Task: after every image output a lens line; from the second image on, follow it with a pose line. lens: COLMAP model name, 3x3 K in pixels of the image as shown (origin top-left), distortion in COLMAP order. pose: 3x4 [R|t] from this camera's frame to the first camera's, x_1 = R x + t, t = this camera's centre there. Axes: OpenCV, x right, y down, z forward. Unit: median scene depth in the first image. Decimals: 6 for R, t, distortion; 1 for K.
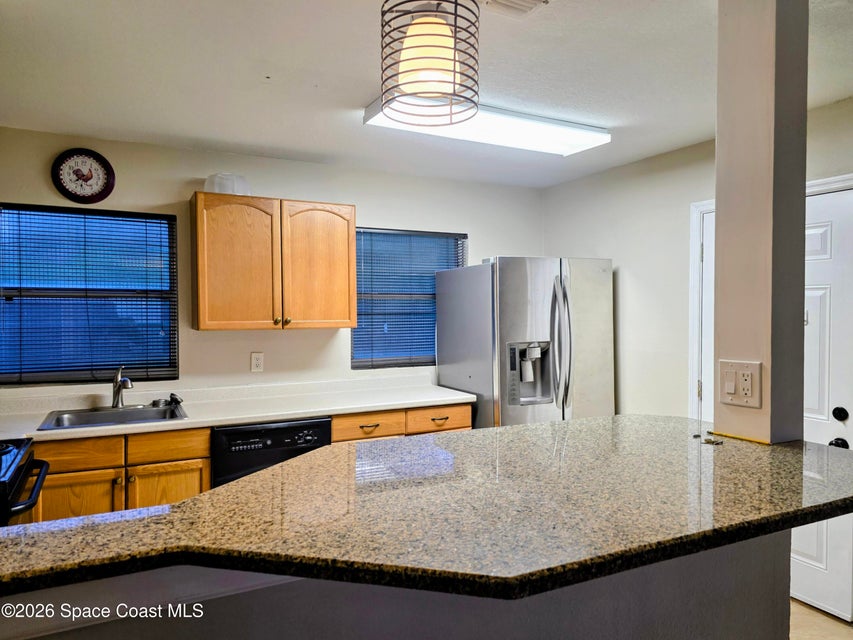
lens RADIAL K [[586.3, 0, 426.5], [0, 586.3, 320.0], [0, 0, 1]] dist [-0.000392, -0.001812]
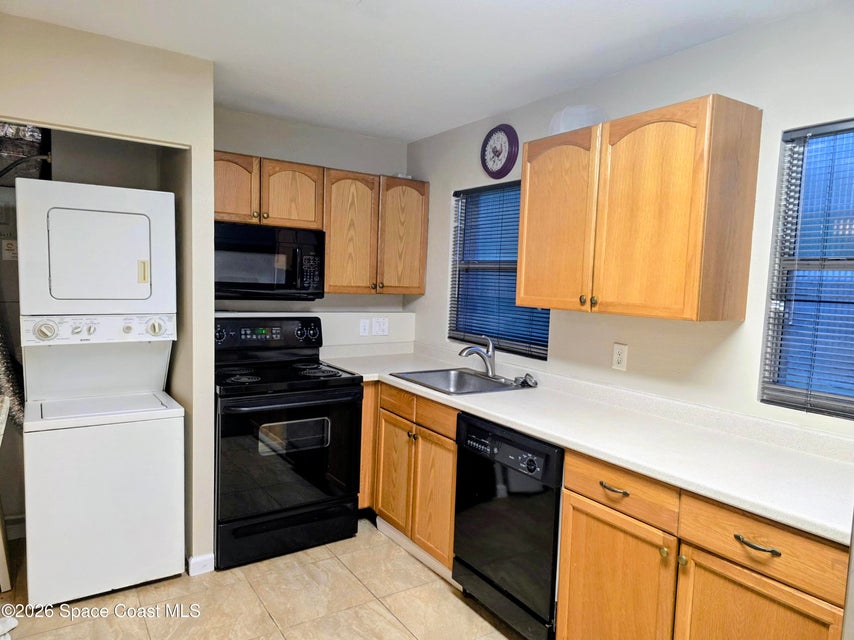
lens RADIAL K [[587.0, 0, 427.0], [0, 587.0, 320.0], [0, 0, 1]] dist [-0.000392, -0.001812]
pose [[0.066975, 0.079923, -0.994549, 0.458138], [-0.047604, 0.995907, 0.076826, -0.020104], [0.996618, 0.042199, 0.070506, 0.783208]]
